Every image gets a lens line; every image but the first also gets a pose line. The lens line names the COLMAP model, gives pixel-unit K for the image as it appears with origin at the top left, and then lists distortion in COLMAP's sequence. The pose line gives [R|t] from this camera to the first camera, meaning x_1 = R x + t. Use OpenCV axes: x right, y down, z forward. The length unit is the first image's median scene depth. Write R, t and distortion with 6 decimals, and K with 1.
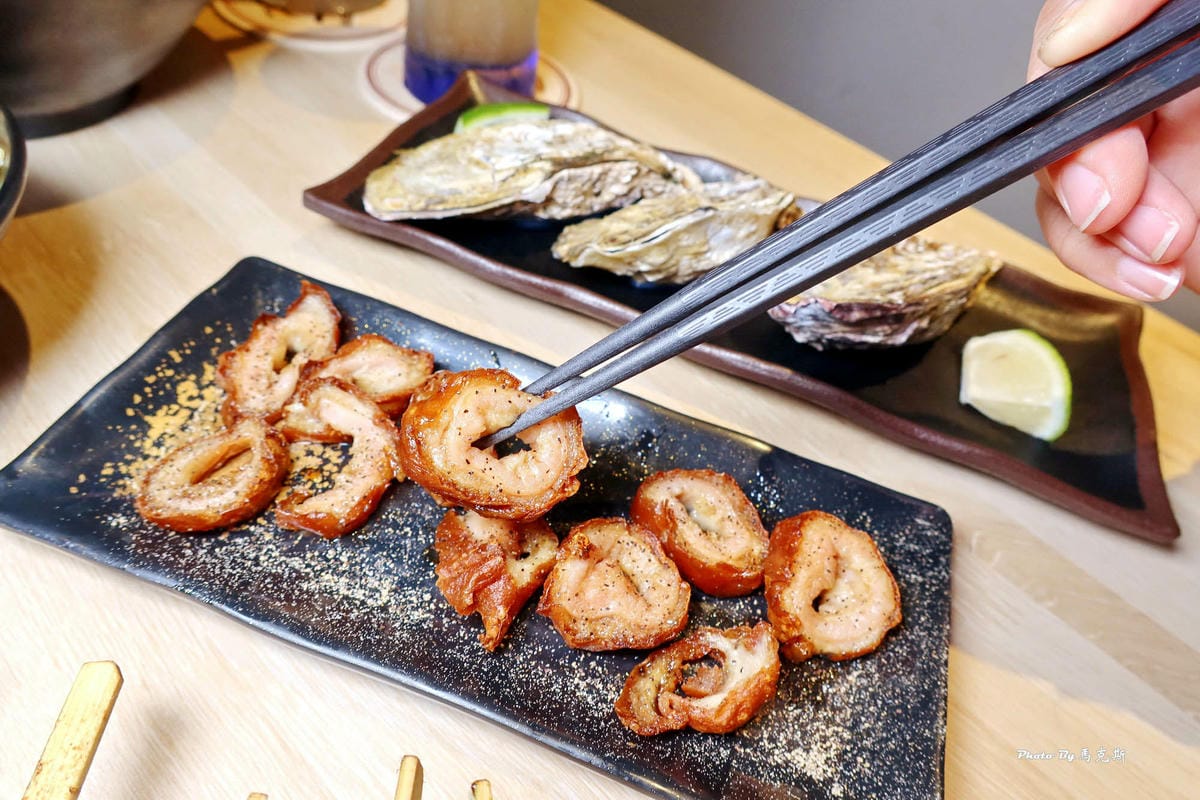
lens RADIAL K [[774.0, 0, 602.4], [0, 774.0, 404.0], [0, 0, 1]] dist [-0.041282, 0.008145]
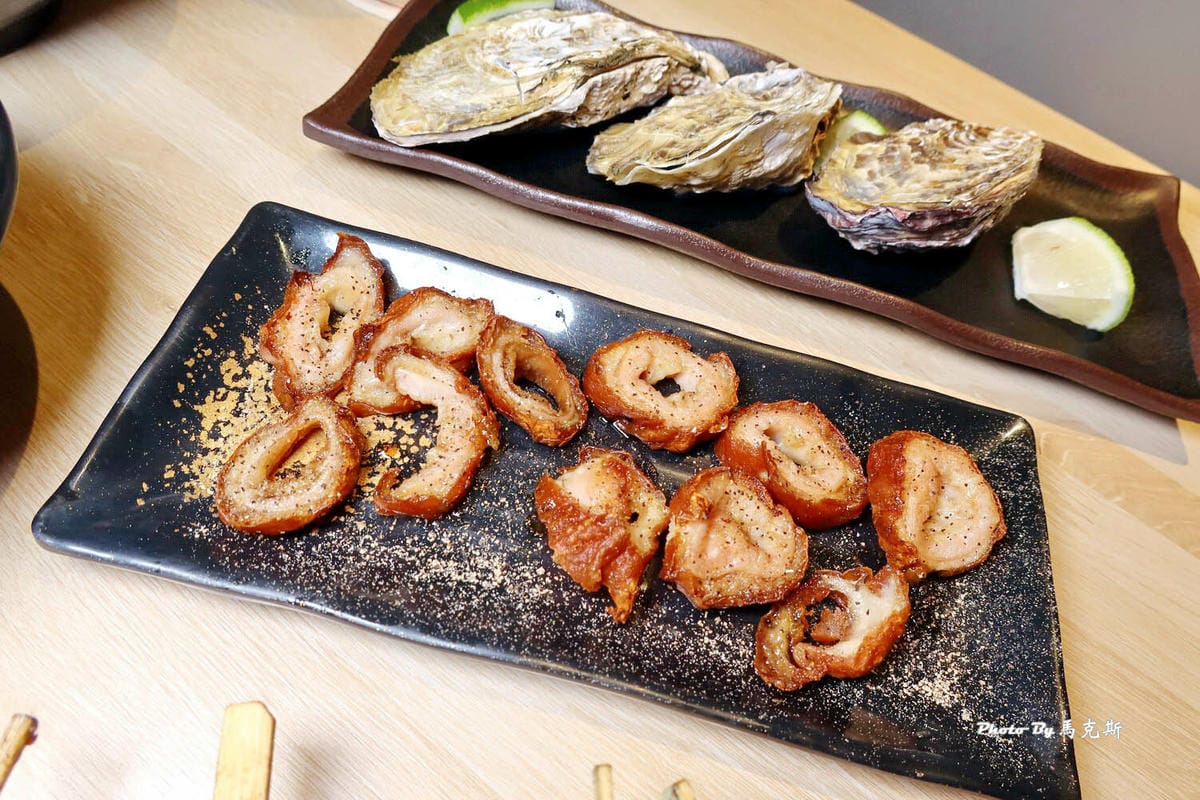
lens RADIAL K [[774.0, 0, 602.4], [0, 774.0, 404.0], [0, 0, 1]] dist [-0.041282, 0.008145]
pose [[0.994063, -0.089096, 0.062459, -0.164701], [0.077178, 0.981989, 0.172457, -0.098763], [-0.076699, -0.166612, 0.983035, 0.068259]]
